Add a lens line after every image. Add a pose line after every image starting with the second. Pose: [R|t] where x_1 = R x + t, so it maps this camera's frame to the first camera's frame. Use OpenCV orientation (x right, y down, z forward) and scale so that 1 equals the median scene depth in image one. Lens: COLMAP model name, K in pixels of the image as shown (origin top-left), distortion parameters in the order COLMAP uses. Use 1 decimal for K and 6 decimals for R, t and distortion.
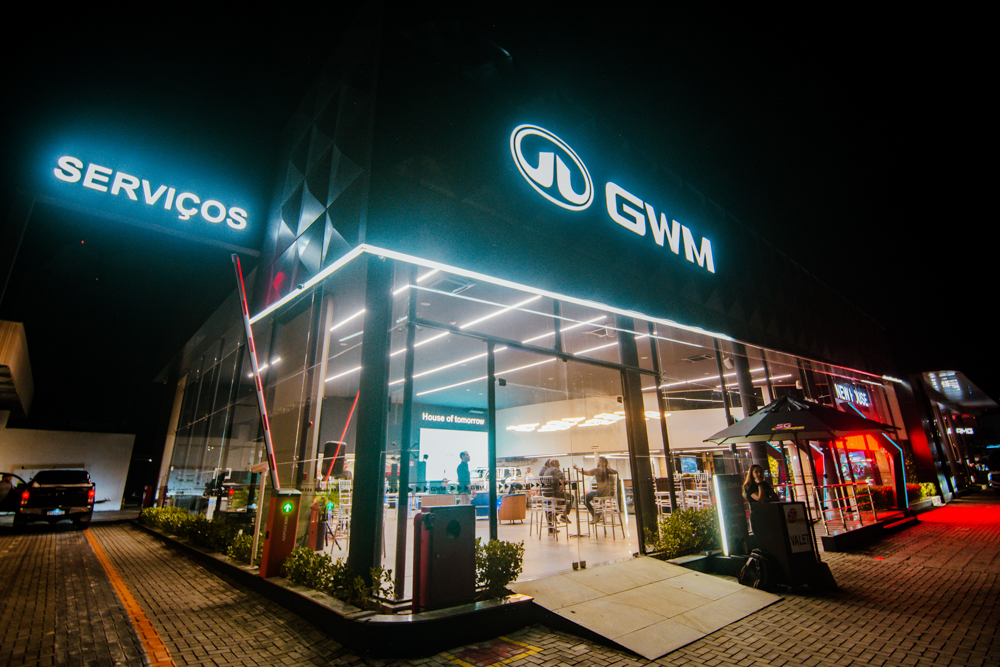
lens RADIAL K [[472.4, 0, 502.0], [0, 472.4, 312.6], [0, 0, 1]] dist [-0.000926, -0.013887]
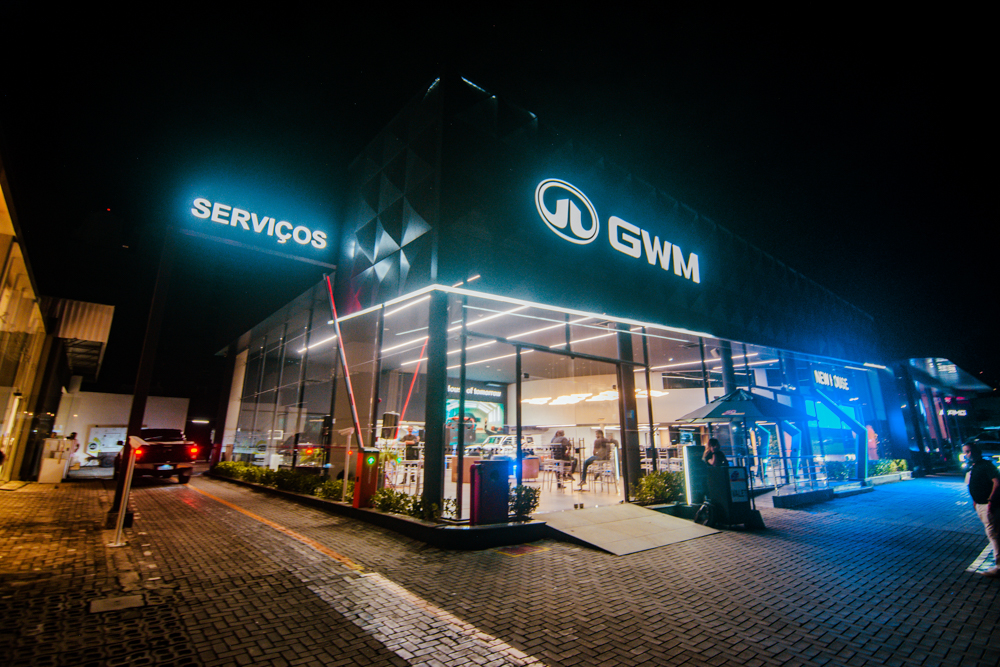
lens RADIAL K [[472.4, 0, 502.0], [0, 472.4, 312.6], [0, 0, 1]] dist [-0.000926, -0.013887]
pose [[0.999469, 0.018433, -0.026853, -0.029946], [-0.016685, 0.997816, 0.063916, -0.100372], [0.027973, -0.063434, 0.997594, -0.299340]]
